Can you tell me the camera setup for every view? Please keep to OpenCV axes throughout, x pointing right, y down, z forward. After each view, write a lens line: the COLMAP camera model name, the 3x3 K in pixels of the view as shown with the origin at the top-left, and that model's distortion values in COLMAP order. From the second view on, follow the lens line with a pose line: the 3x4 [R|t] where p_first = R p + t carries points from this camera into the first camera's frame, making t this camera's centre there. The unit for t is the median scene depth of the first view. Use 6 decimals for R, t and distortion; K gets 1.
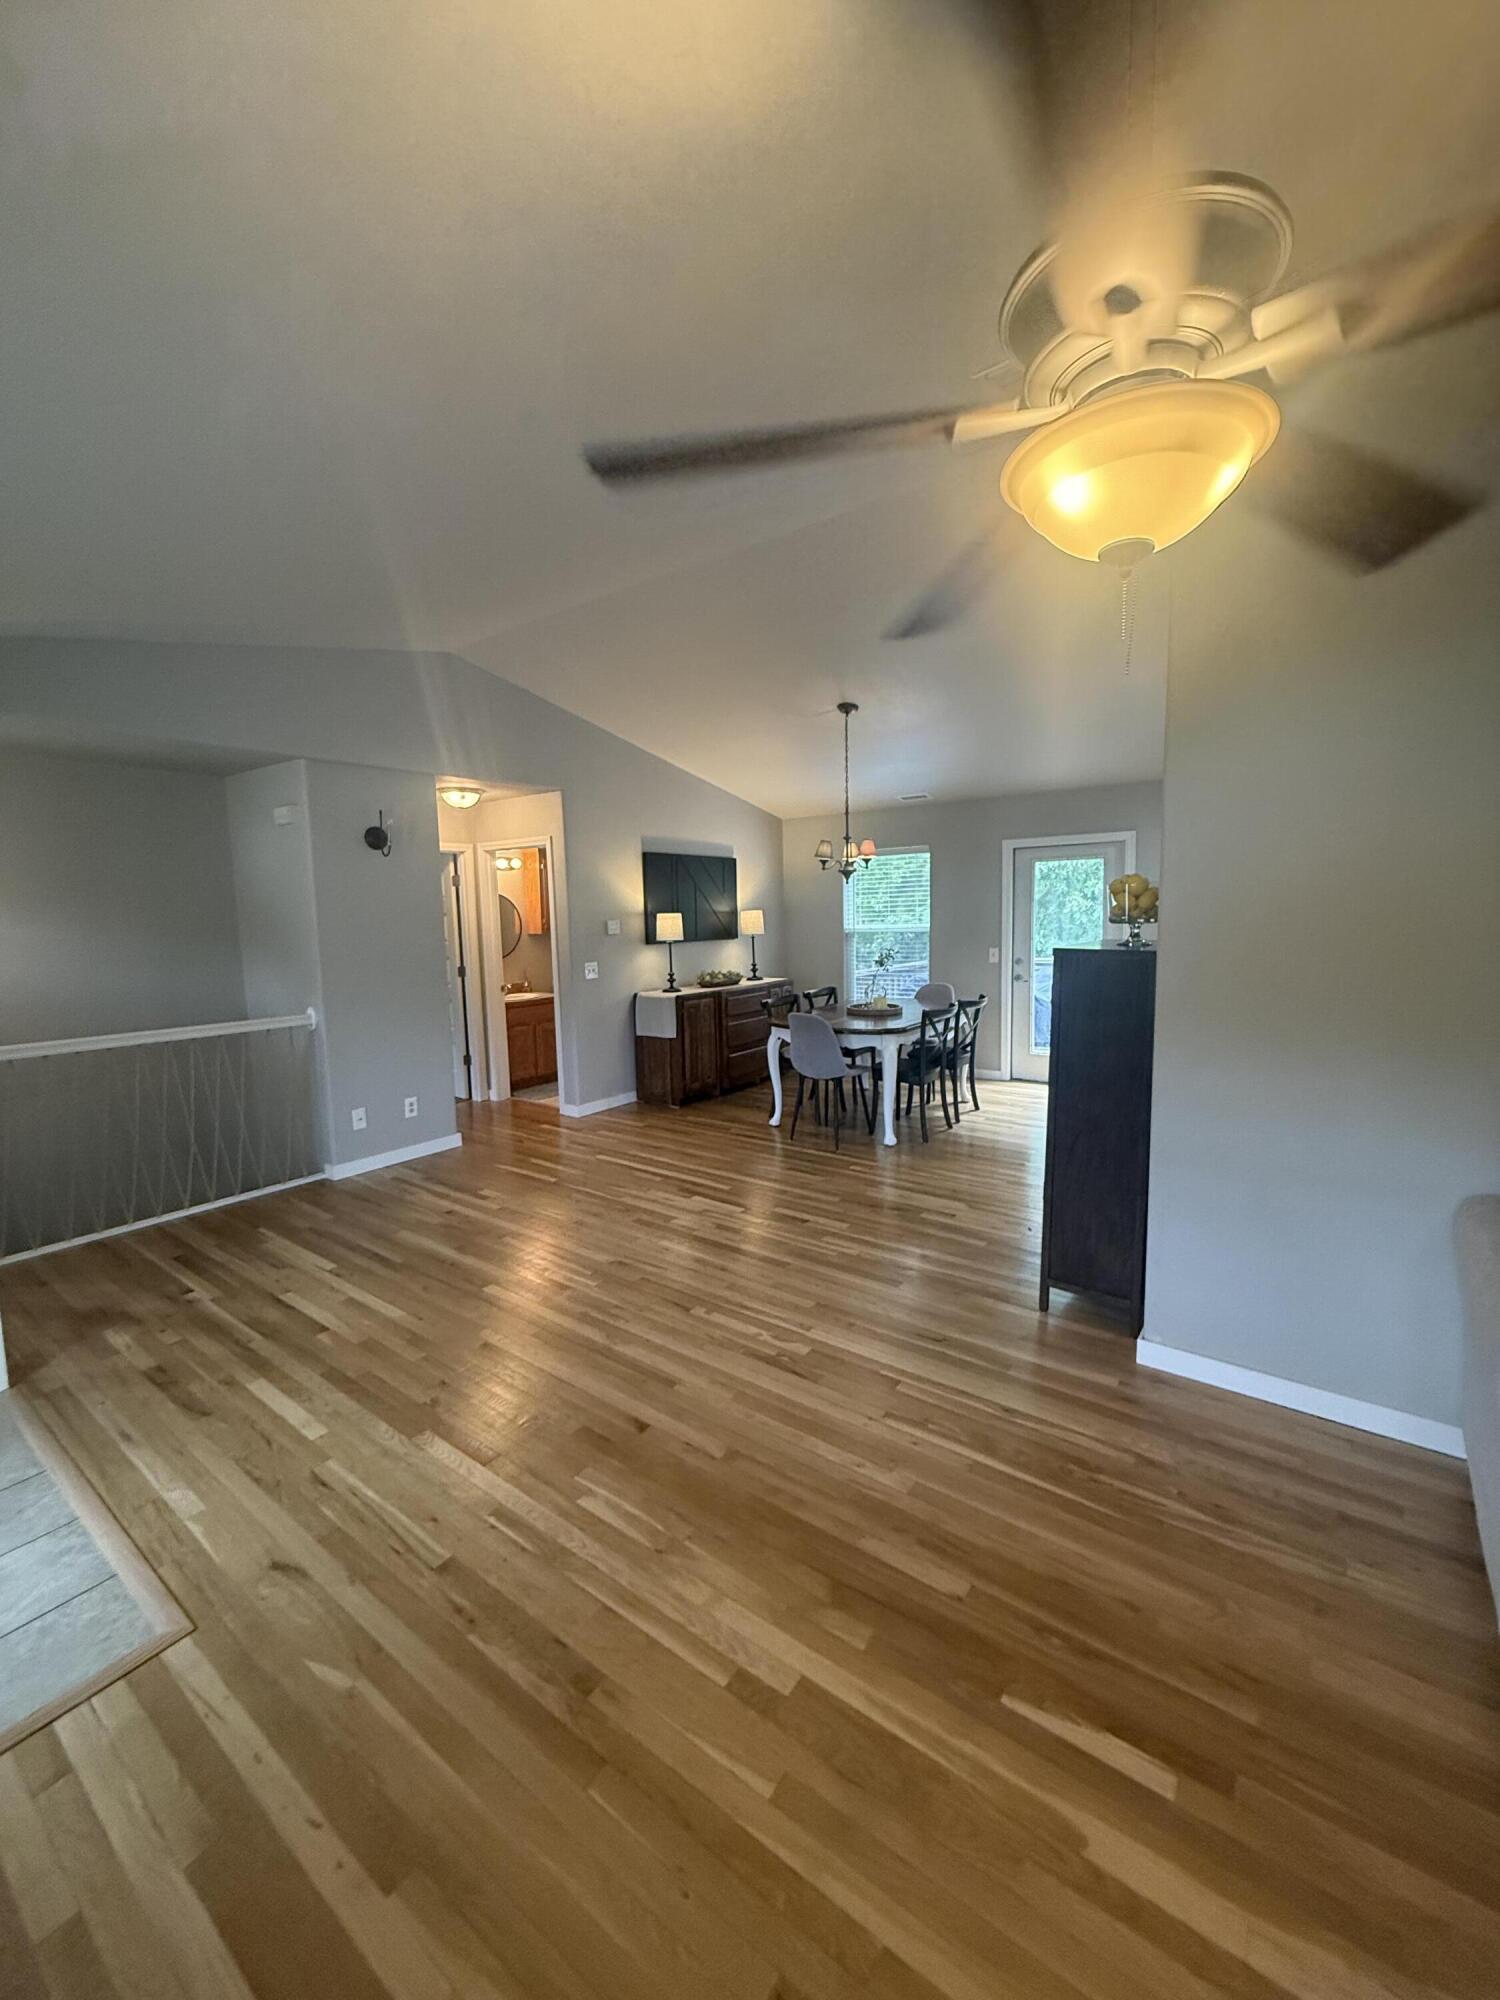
lens RADIAL K [[794.1, 0, 752.1], [0, 794.1, 993.1], [0, 0, 1]] dist [-0.002317, 0.000861]
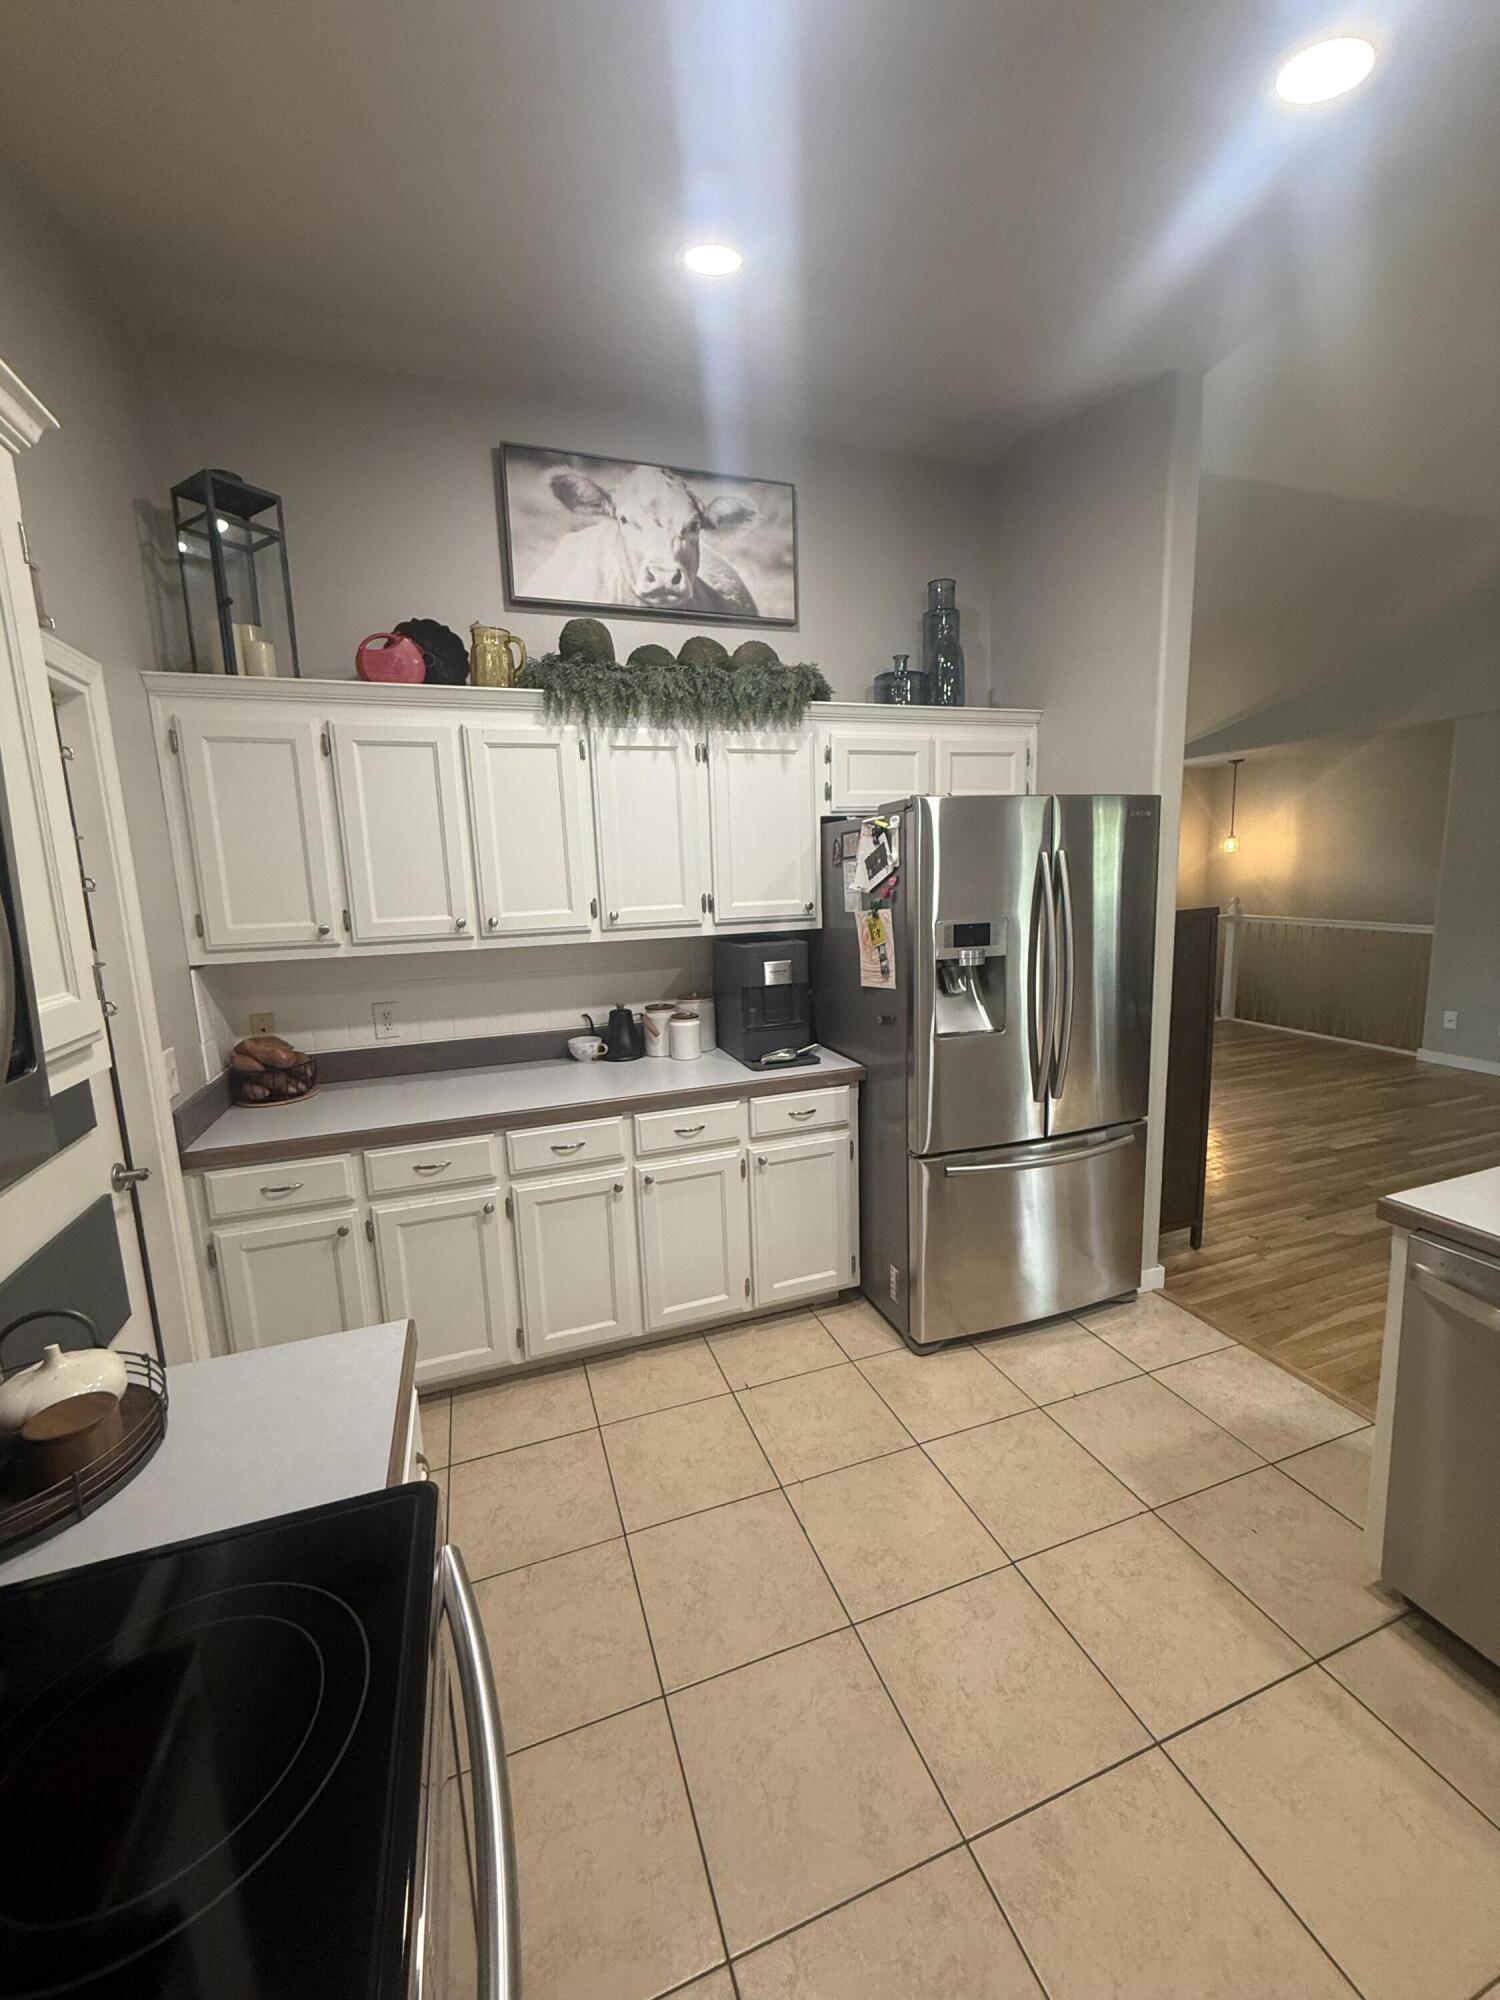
lens RADIAL K [[794.1, 0, 749.7], [0, 794.1, 998.3], [0, 0, 1]] dist [-0.002317, 0.000861]
pose [[-0.557130, 0.176070, -0.811545, 0.876481], [-0.040568, 0.970327, 0.238369, -0.094609], [0.829434, 0.165725, -0.533456, 0.640282]]
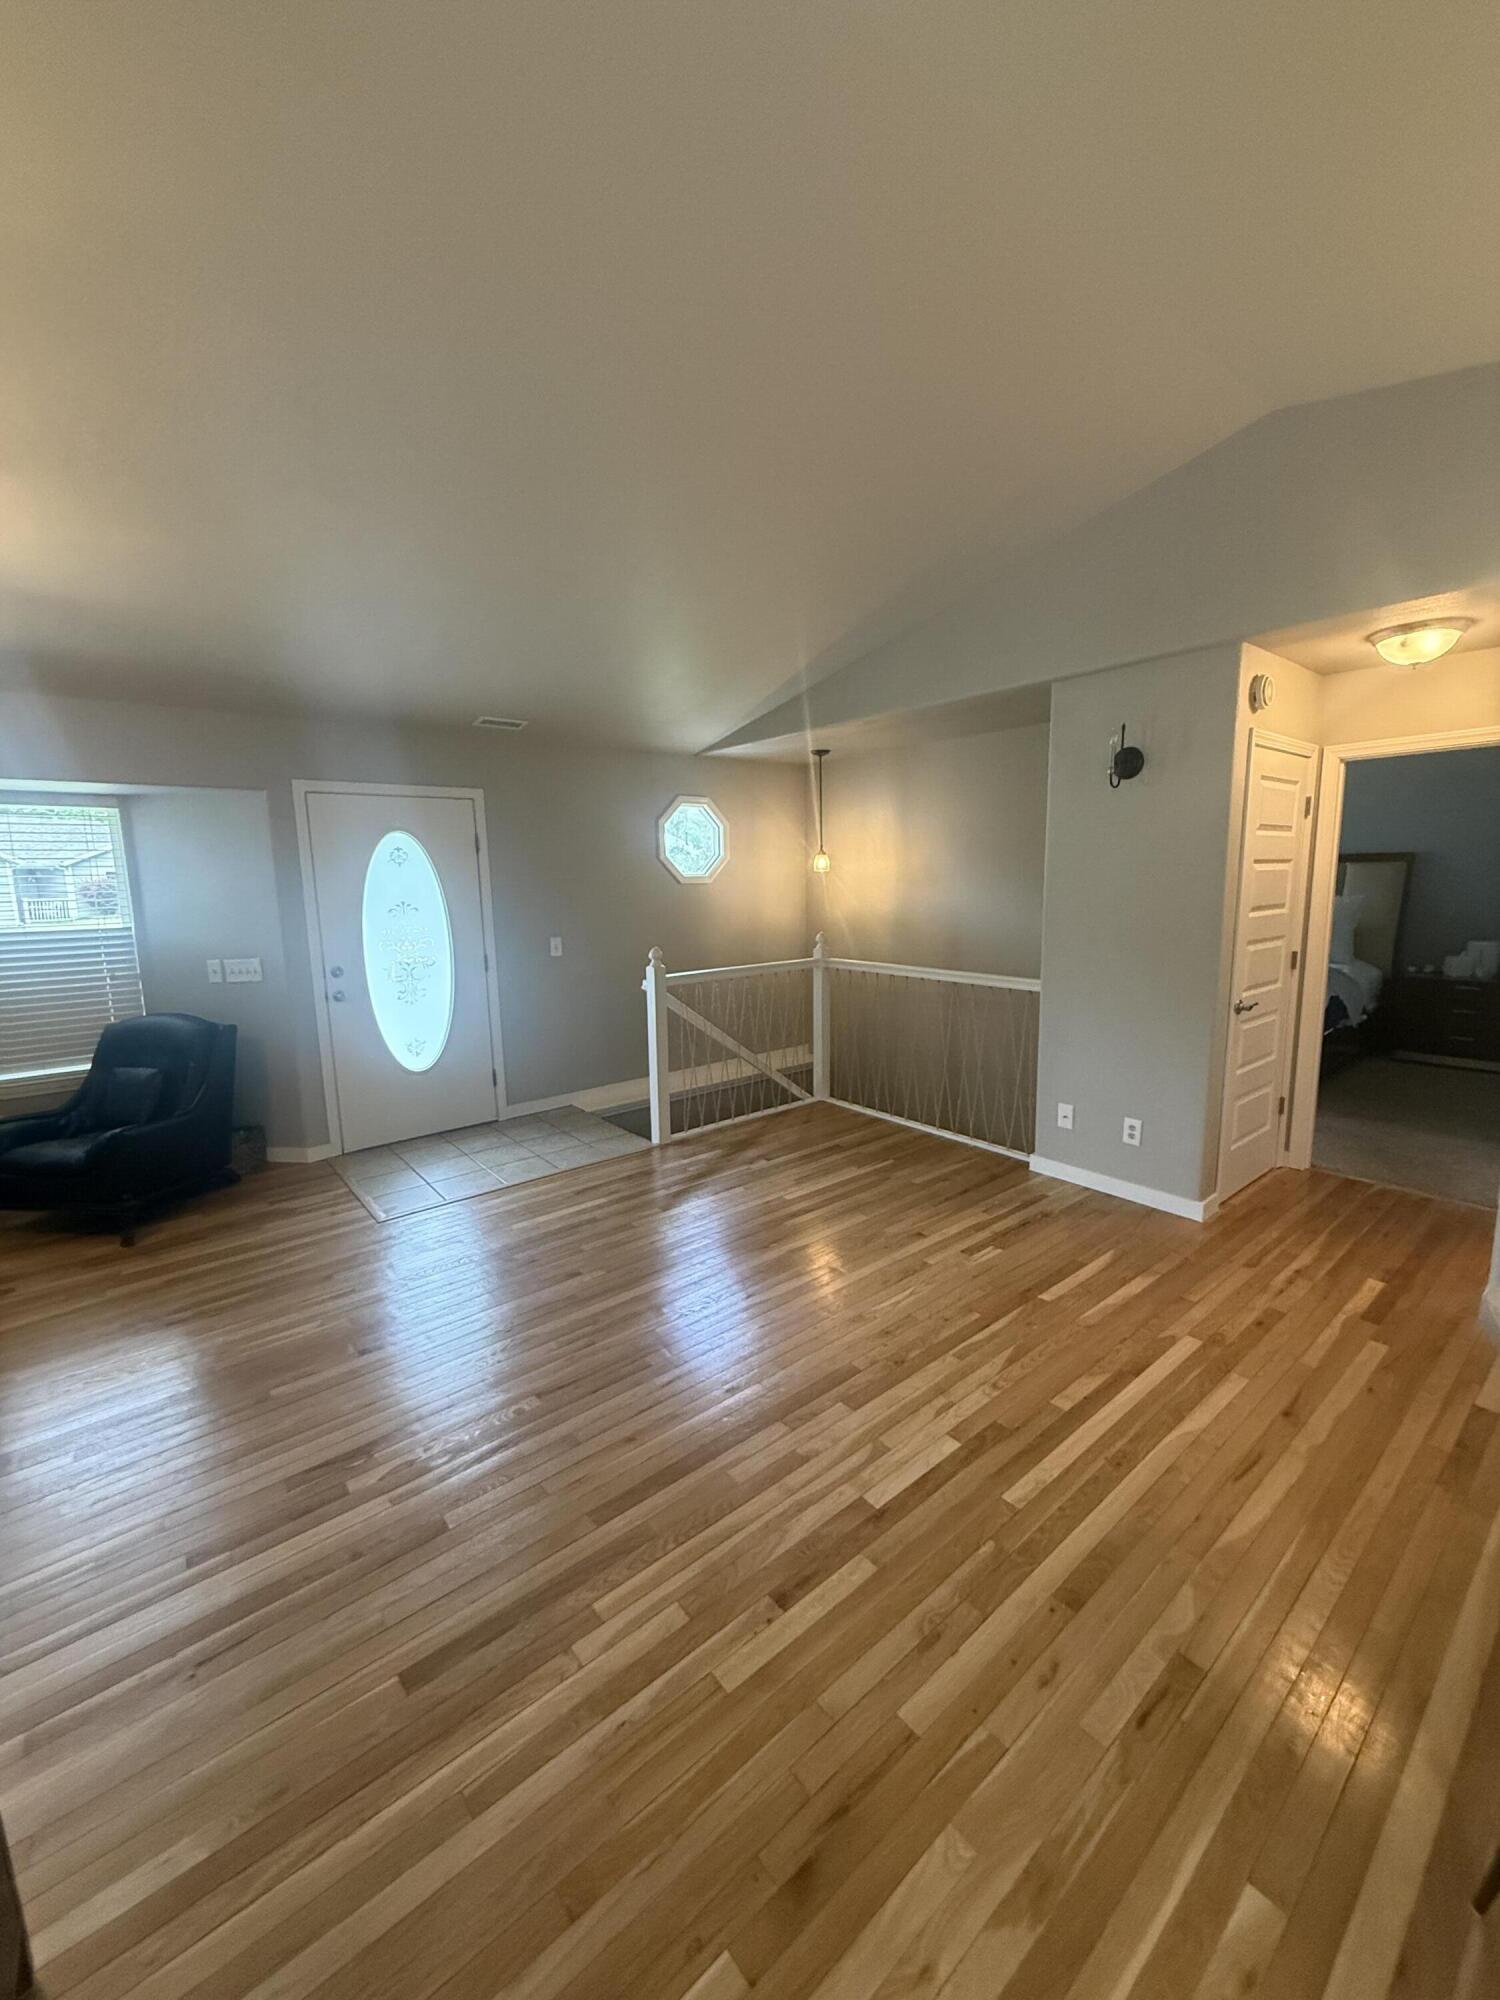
lens RADIAL K [[794.1, 0, 752.9], [0, 794.1, 997.3], [0, 0, 1]] dist [-0.002317, 0.000861]
pose [[-0.242328, 0.169649, -0.955247, 0.297593], [-0.076442, 0.978194, 0.193116, -0.081999], [0.967178, 0.119818, -0.224075, 0.721626]]
